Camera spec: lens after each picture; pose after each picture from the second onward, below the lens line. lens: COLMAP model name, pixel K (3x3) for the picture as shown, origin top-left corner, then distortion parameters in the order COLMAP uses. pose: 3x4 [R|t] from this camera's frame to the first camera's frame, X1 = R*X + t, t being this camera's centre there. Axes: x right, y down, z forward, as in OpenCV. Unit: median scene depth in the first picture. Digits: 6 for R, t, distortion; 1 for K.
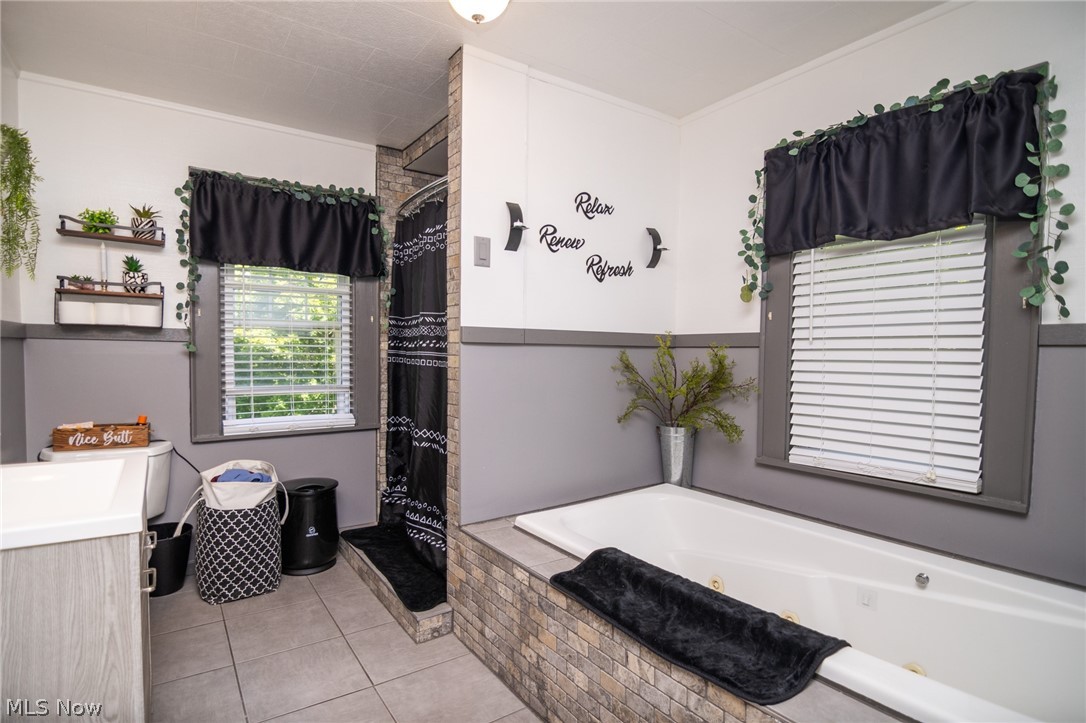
lens RADIAL K [[550.1, 0, 544.5], [0, 550.1, 366.0], [0, 0, 1]] dist [-0.009364, -0.009164]
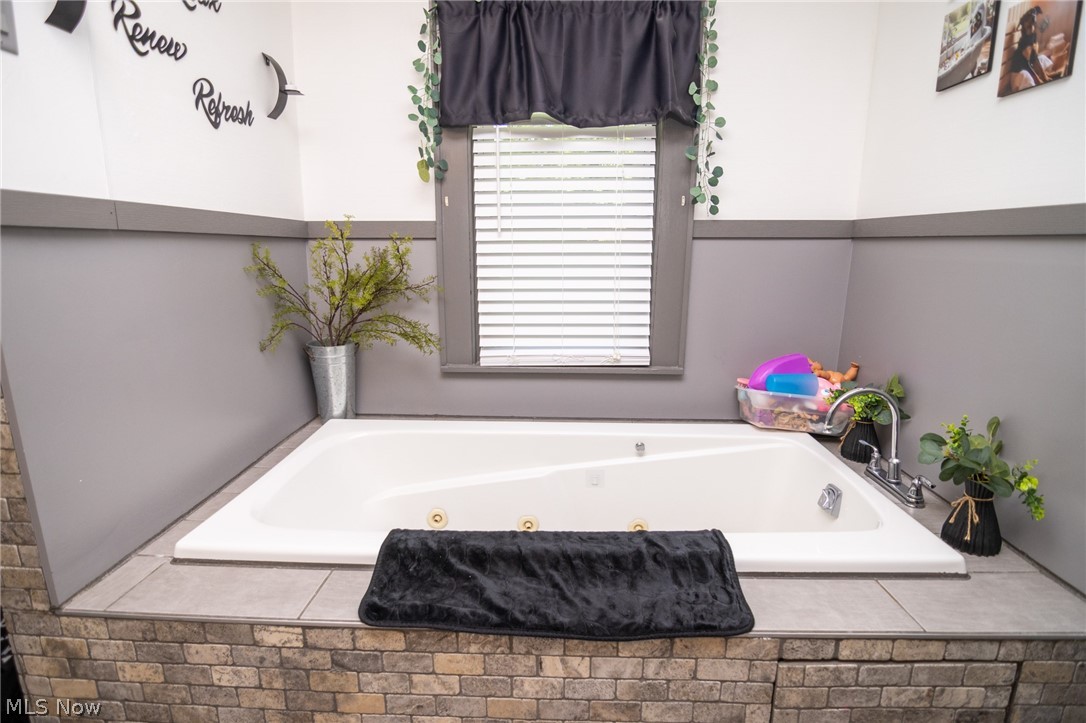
lens RADIAL K [[550.1, 0, 545.6], [0, 550.1, 367.7], [0, 0, 1]] dist [-0.009364, -0.009164]
pose [[0.605580, -0.176375, 0.775993, -0.278587], [0.025024, 0.978868, 0.202957, -0.010678], [-0.795391, -0.103488, 0.597196, 0.468304]]
